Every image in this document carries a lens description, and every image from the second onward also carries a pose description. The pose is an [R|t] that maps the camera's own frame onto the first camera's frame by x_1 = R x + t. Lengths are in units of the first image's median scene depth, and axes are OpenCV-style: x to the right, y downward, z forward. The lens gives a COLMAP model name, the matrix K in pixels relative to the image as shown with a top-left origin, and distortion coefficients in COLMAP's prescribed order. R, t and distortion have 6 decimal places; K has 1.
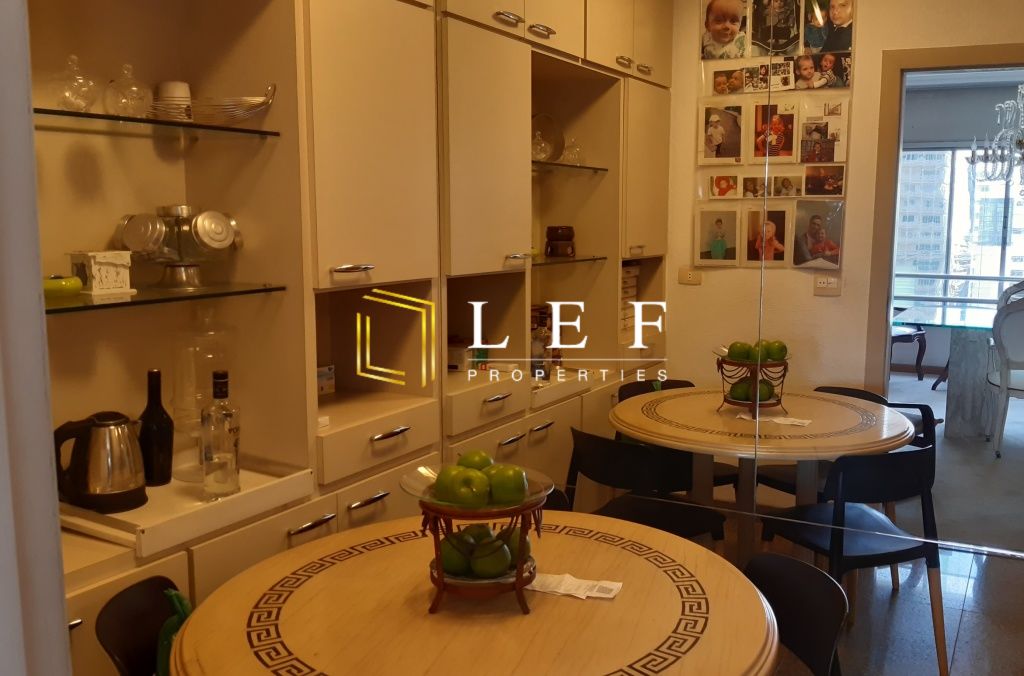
lens RADIAL K [[957.3, 0, 524.2], [0, 957.3, 335.2], [0, 0, 1]] dist [0.000812, 0.005756]
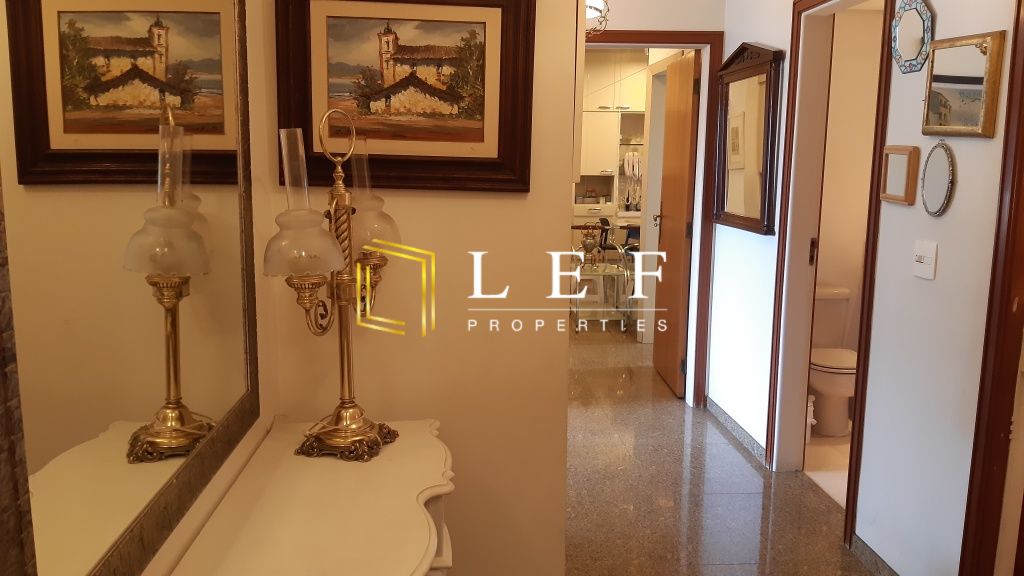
lens RADIAL K [[806.7, 0, 512.0], [0, 806.7, 288.0], [0, 0, 1]] dist [0.068142, -0.173236]
pose [[0.534120, 0.128202, -0.835632, 2.454164], [-0.117935, 0.990069, 0.076514, 0.166959], [0.837142, 0.057682, 0.543935, -0.965438]]
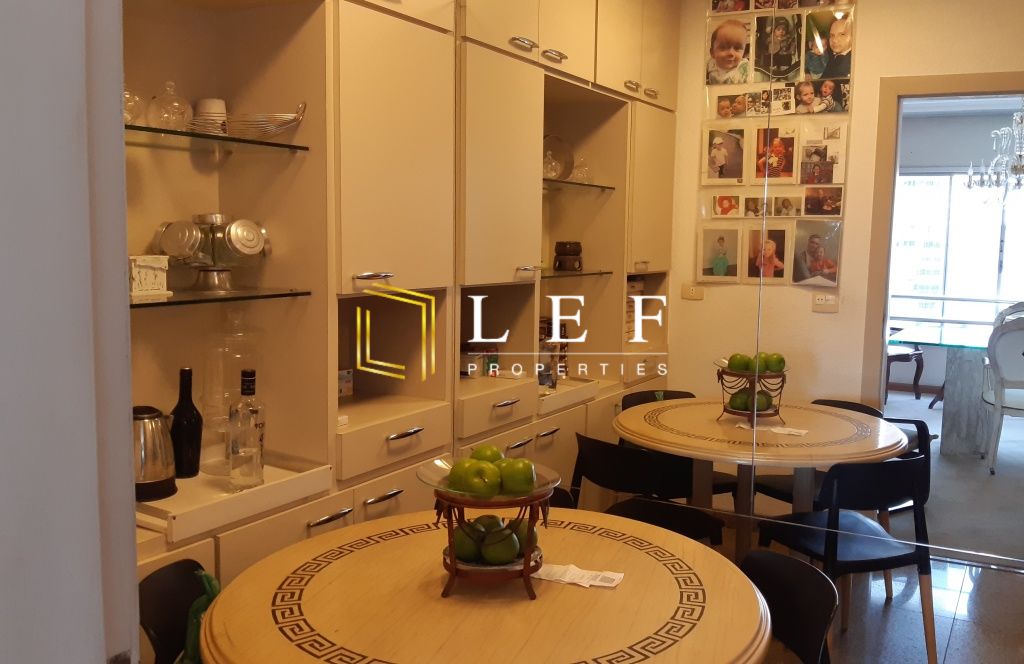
lens RADIAL K [[926.6, 0, 512.0], [0, 926.6, 332.0], [0, 0, 1]] dist [0.009820, -0.014618]
pose [[0.999654, 0.015929, -0.020945, -0.002070], [-0.016324, 0.999689, -0.018844, 0.006669], [0.020638, 0.019180, 0.999603, -0.017108]]
